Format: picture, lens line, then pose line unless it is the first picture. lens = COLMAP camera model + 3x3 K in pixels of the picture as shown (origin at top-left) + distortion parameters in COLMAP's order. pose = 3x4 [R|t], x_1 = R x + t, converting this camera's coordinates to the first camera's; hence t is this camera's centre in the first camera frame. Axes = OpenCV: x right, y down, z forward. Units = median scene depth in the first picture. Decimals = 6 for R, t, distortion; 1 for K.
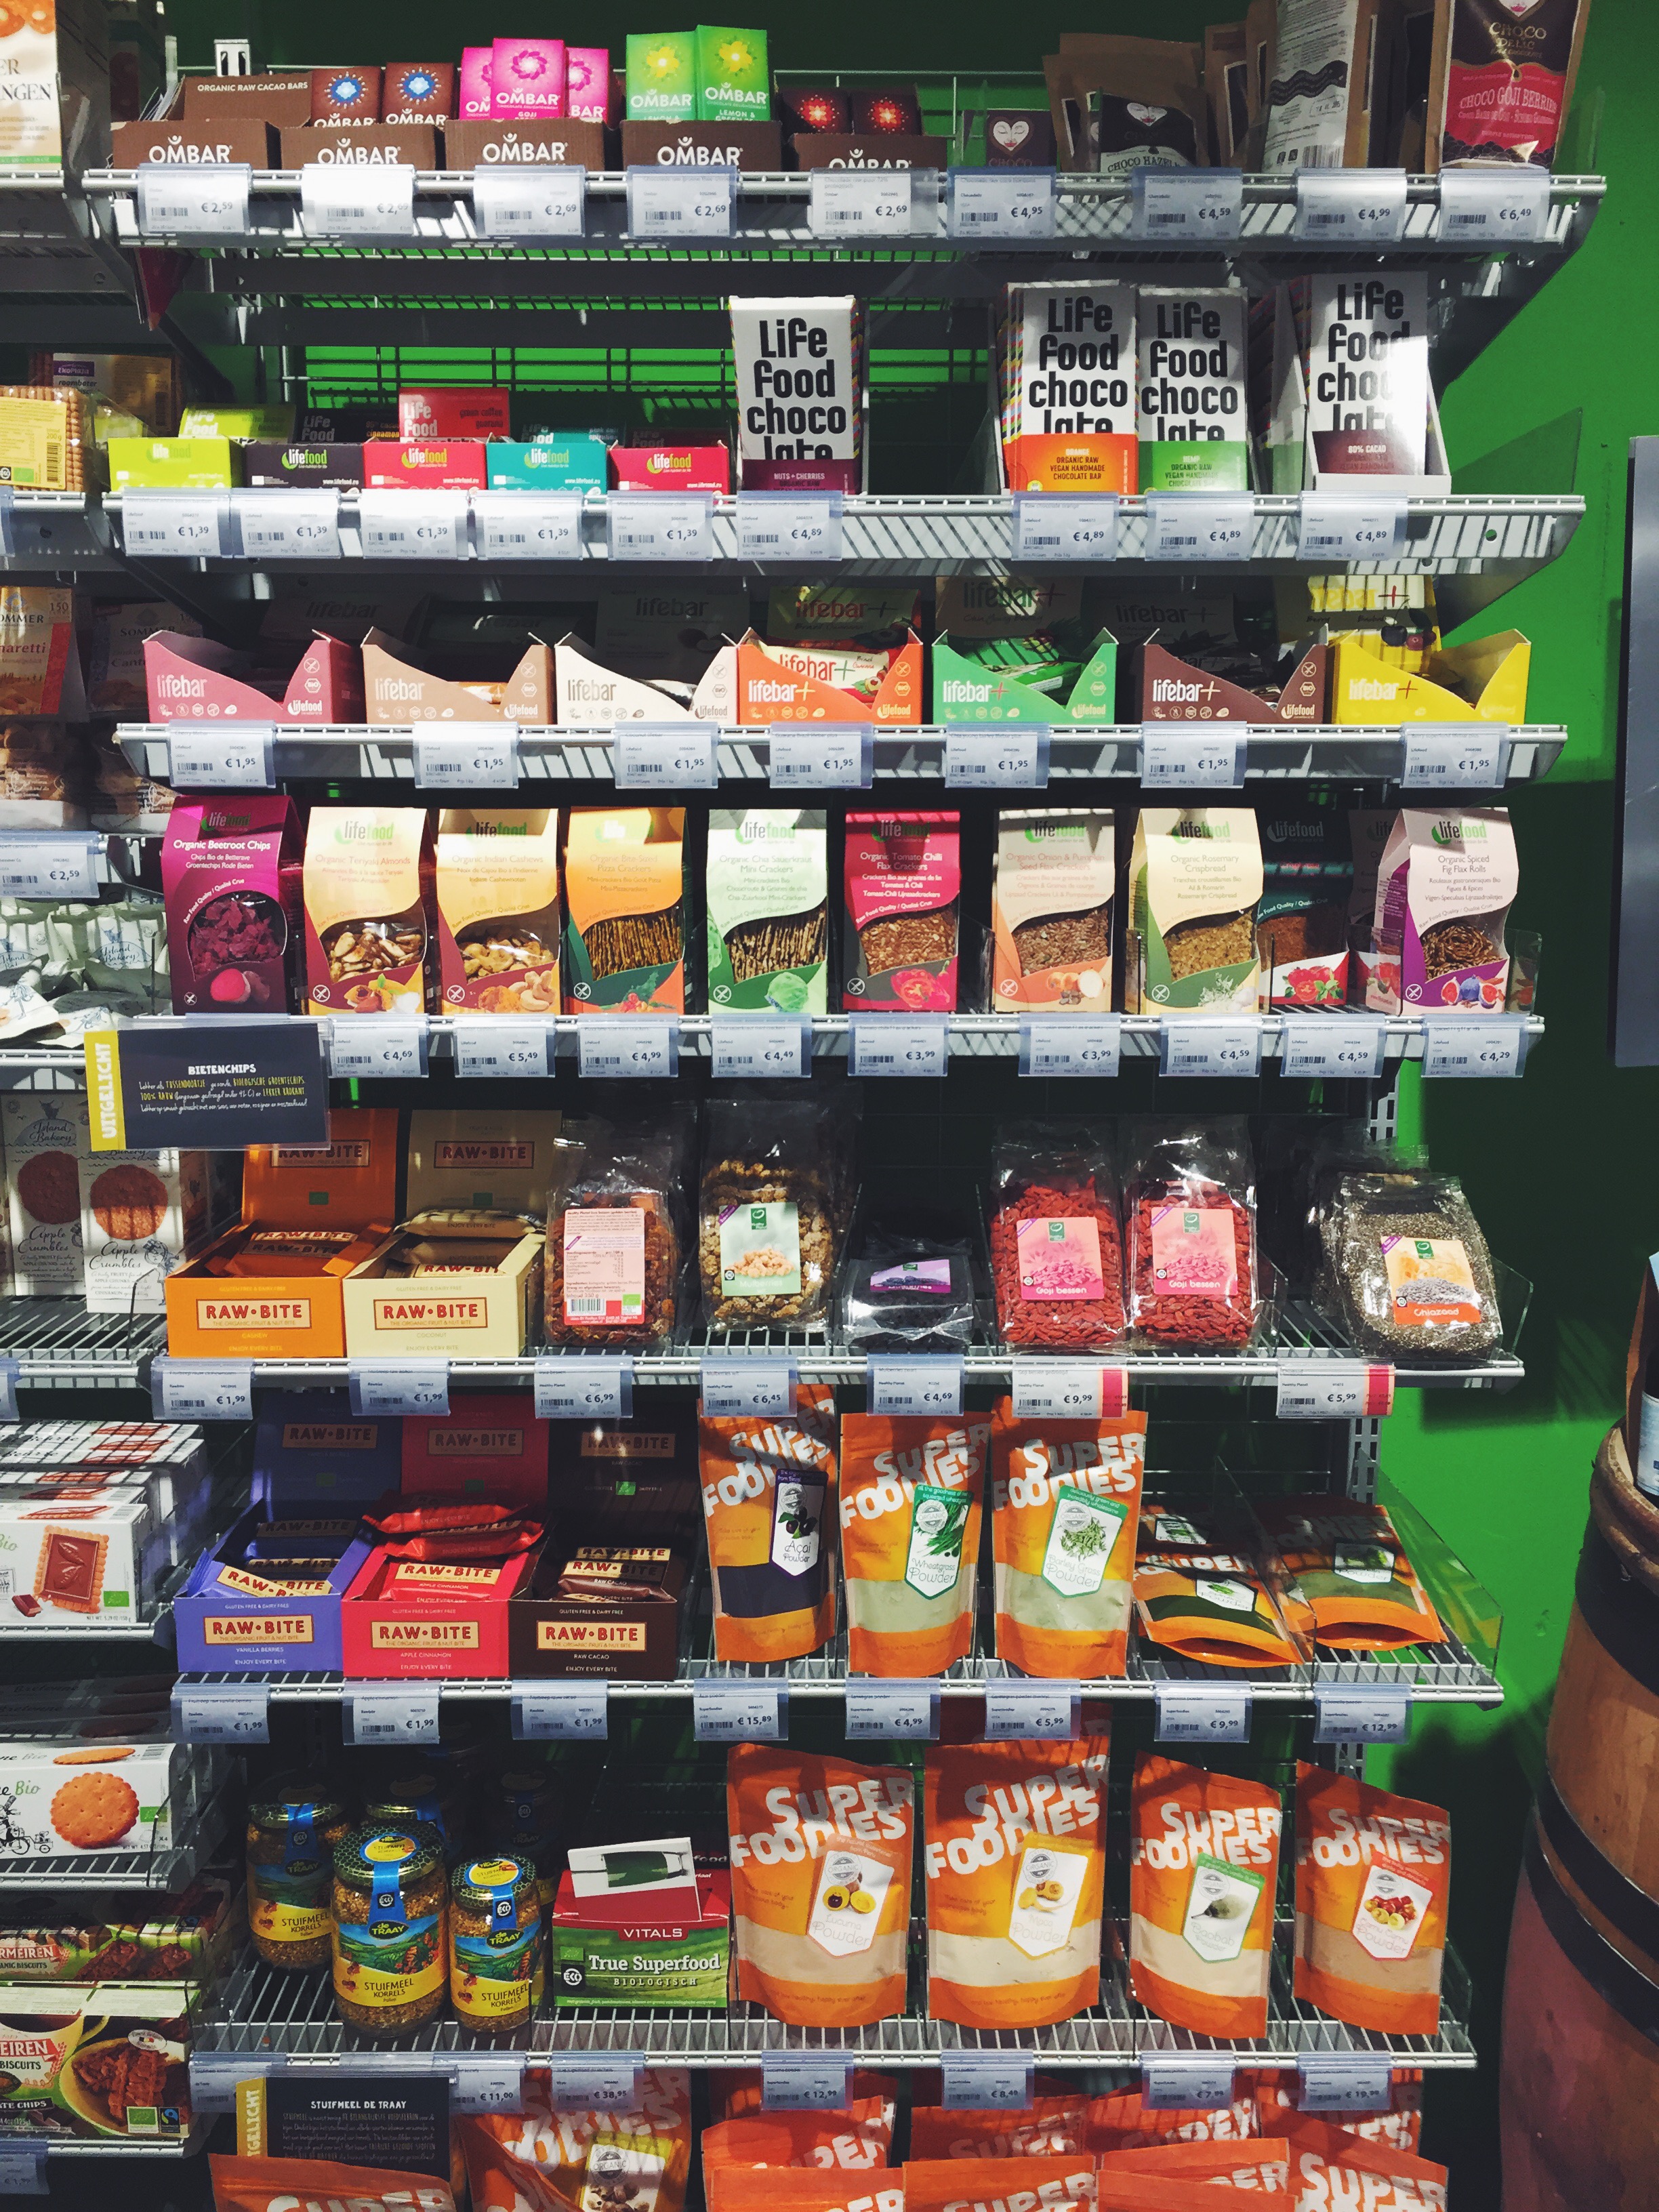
lens RADIAL K [[1912.8, 0, 838.4], [0, 1912.8, 1102.2], [0, 0, 1]] dist [0.080061, -0.098104]
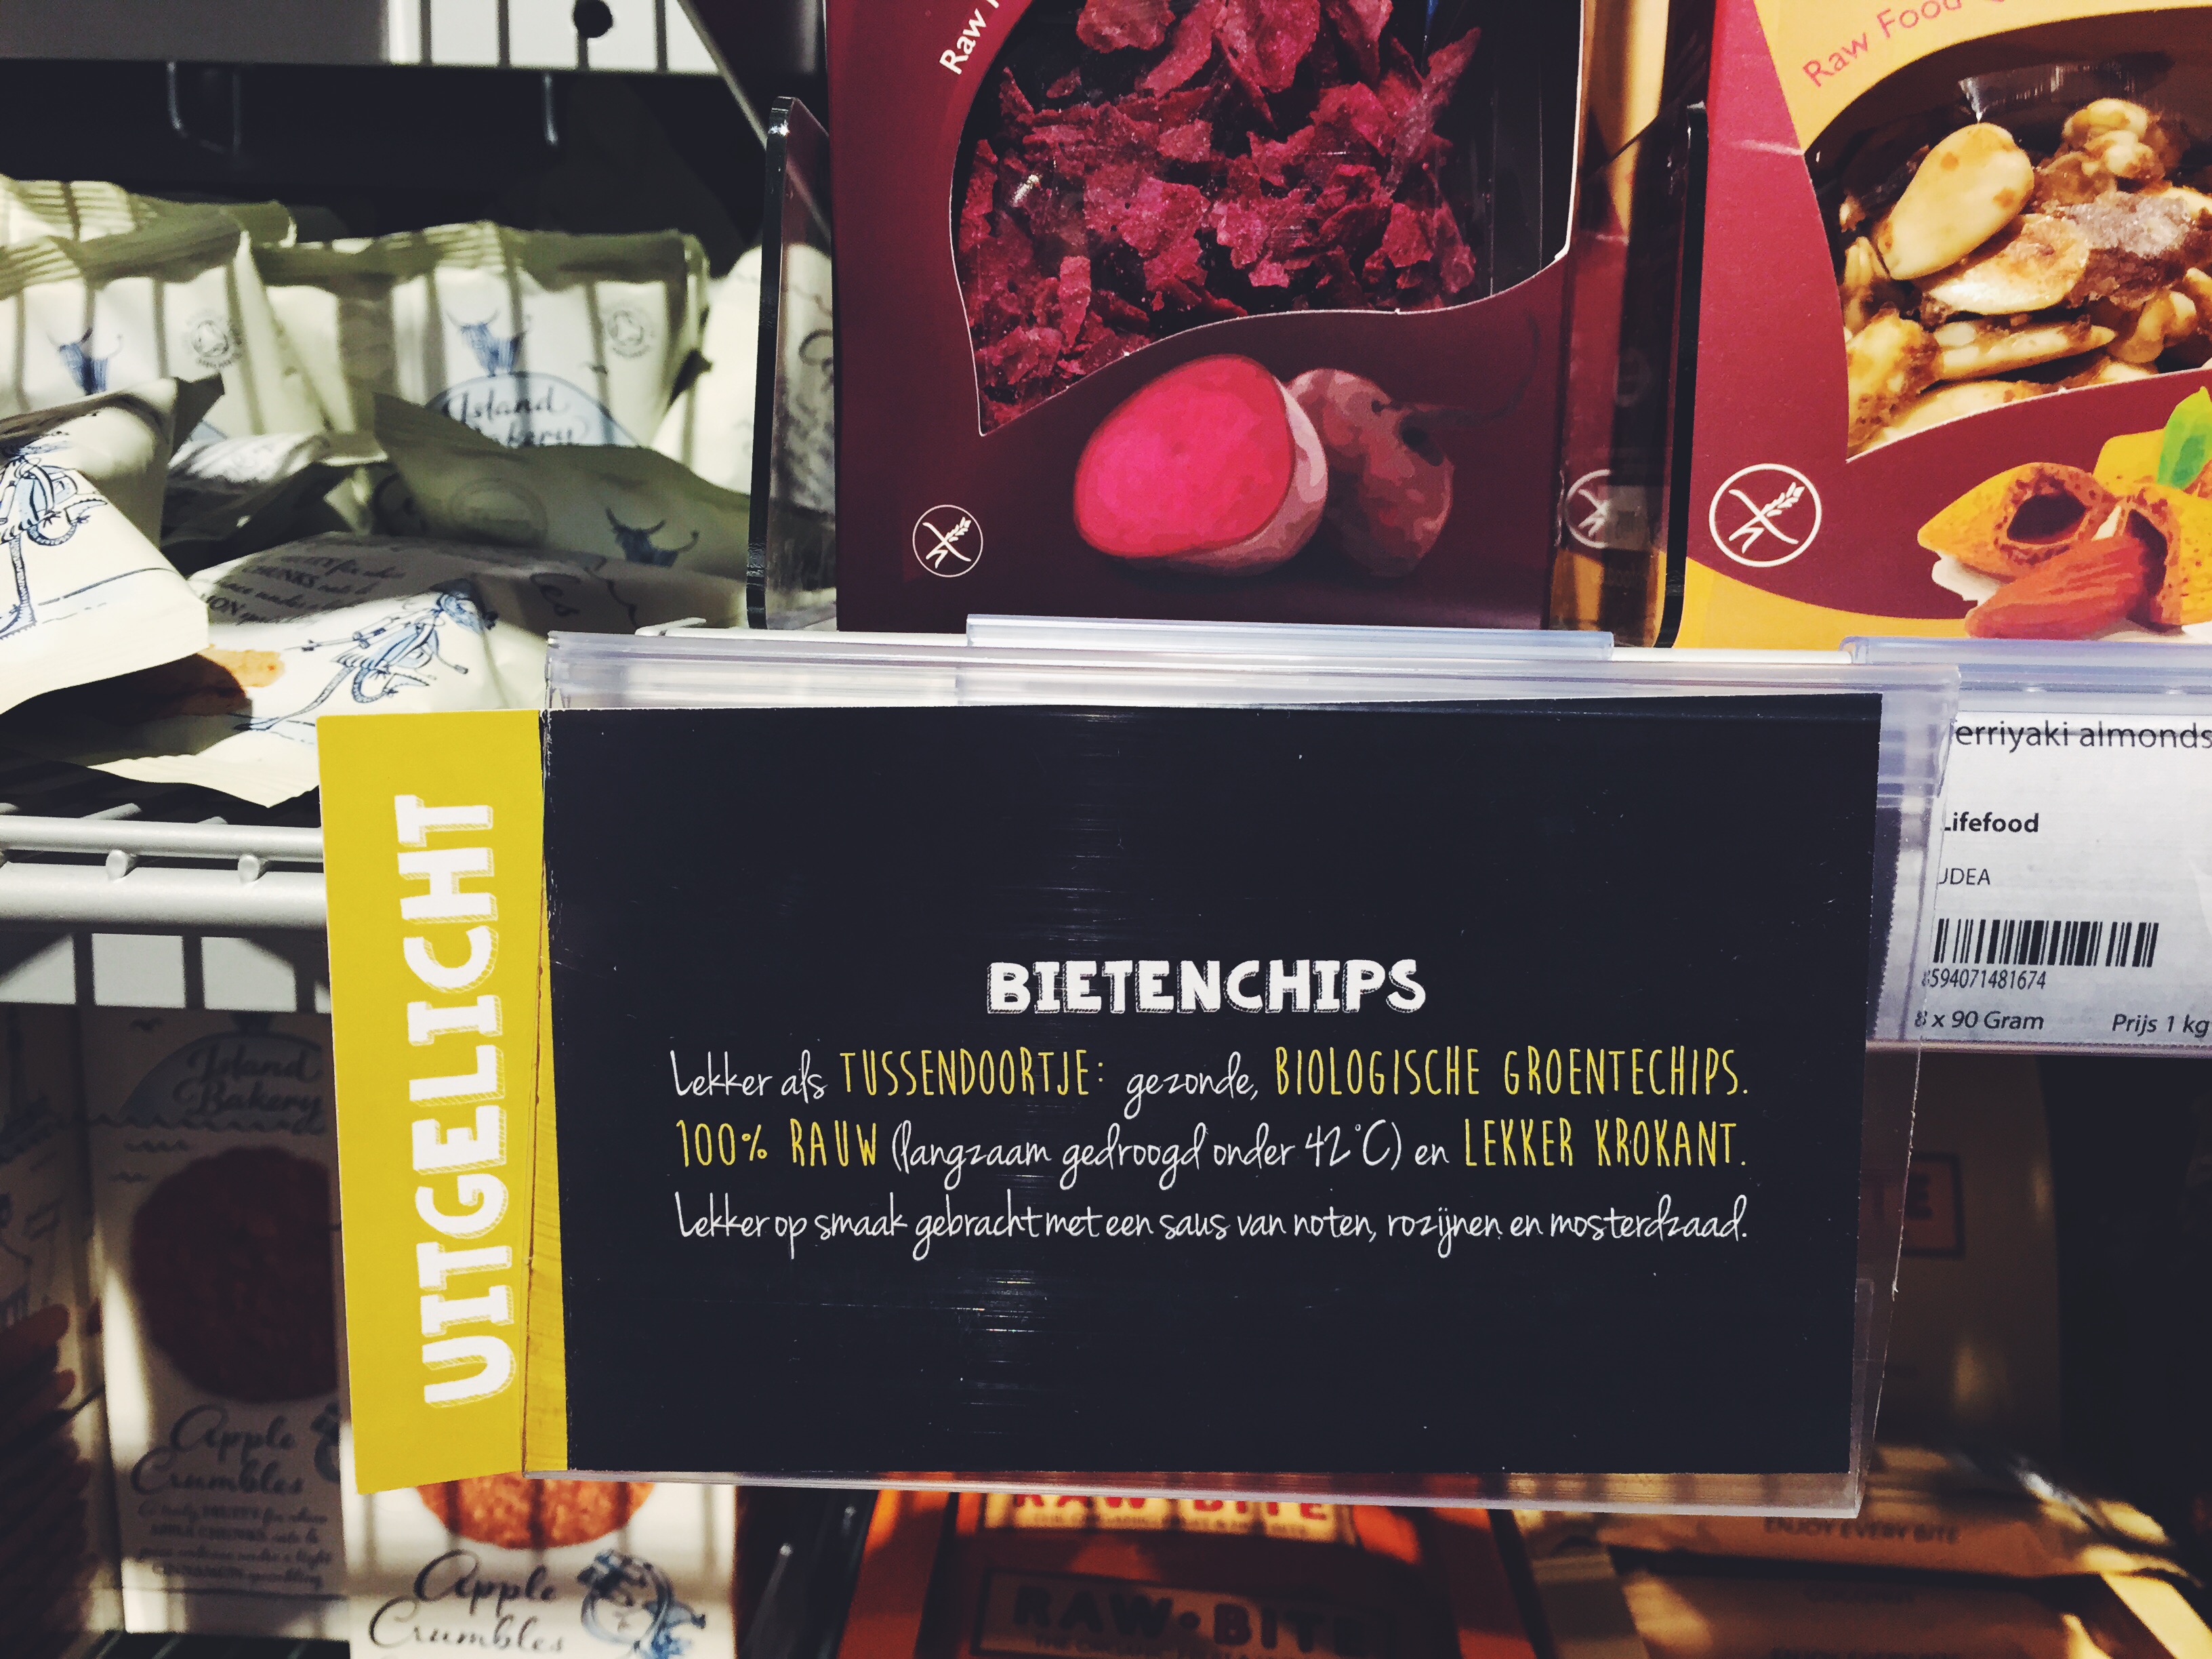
lens RADIAL K [[1912.8, 0, 1097.3], [0, 1912.8, 830.8], [0, 0, 1]] dist [0.080061, -0.098104]
pose [[0.998904, 0.028606, -0.037058, -0.318599], [-0.028252, 0.999550, 0.010043, -0.030111], [0.037329, -0.008985, 0.999263, 0.836515]]
